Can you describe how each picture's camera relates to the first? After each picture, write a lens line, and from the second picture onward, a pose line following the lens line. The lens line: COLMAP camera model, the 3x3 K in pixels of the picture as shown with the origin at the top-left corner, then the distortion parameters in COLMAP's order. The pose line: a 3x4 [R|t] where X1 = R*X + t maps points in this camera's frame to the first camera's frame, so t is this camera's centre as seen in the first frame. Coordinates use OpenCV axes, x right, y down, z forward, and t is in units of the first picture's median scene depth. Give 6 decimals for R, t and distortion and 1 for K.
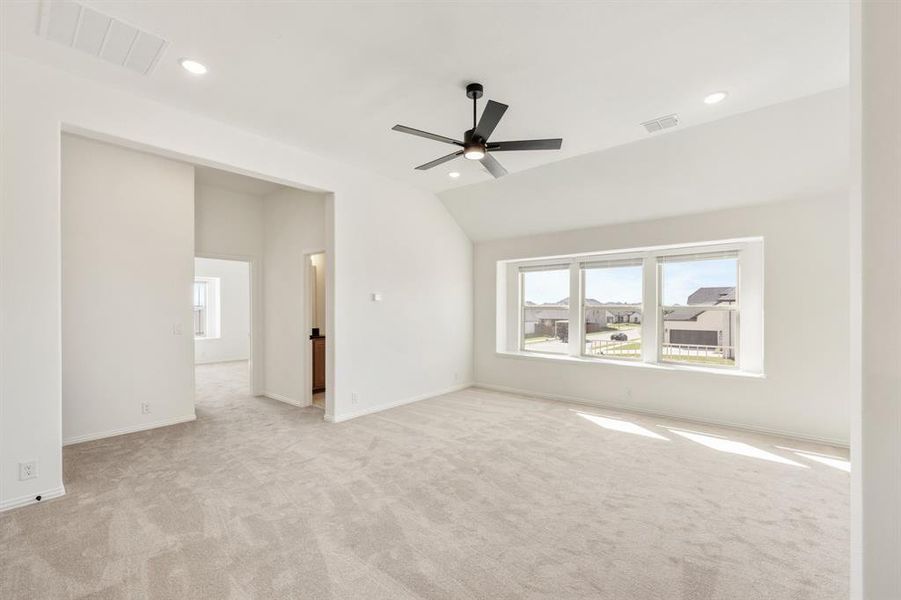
lens RADIAL K [[364.6, 0, 453.4], [0, 364.6, 306.9], [0, 0, 1]] dist [0.000217, 0.000045]
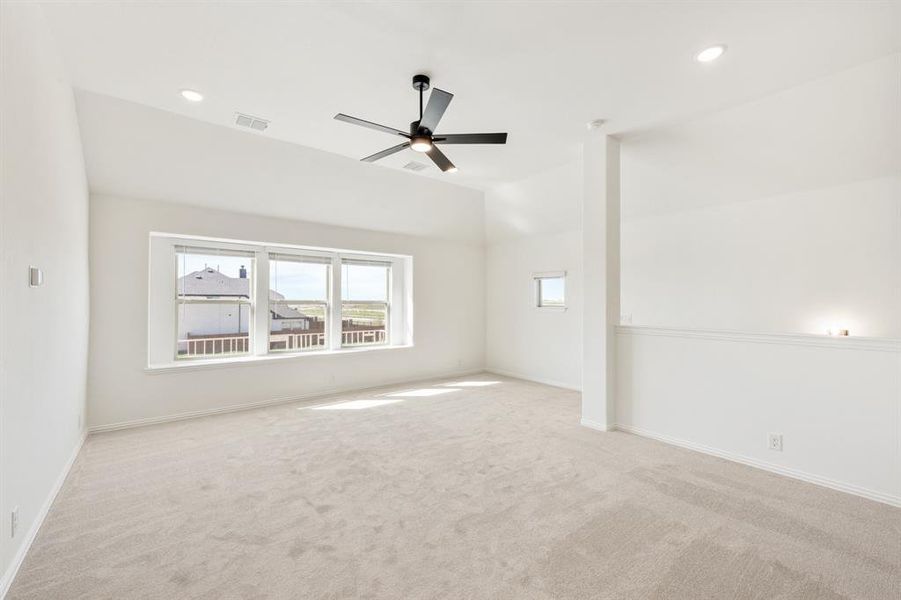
lens RADIAL K [[356.4, 0, 450.5], [0, 356.4, 300.0], [0, 0, 1]] dist [-0.000098, -0.000048]
pose [[0.237497, 0.007671, 0.971358, -0.532815], [-0.006058, 0.999961, -0.006415, 0.001969], [-0.971369, -0.004361, 0.237535, 0.429133]]
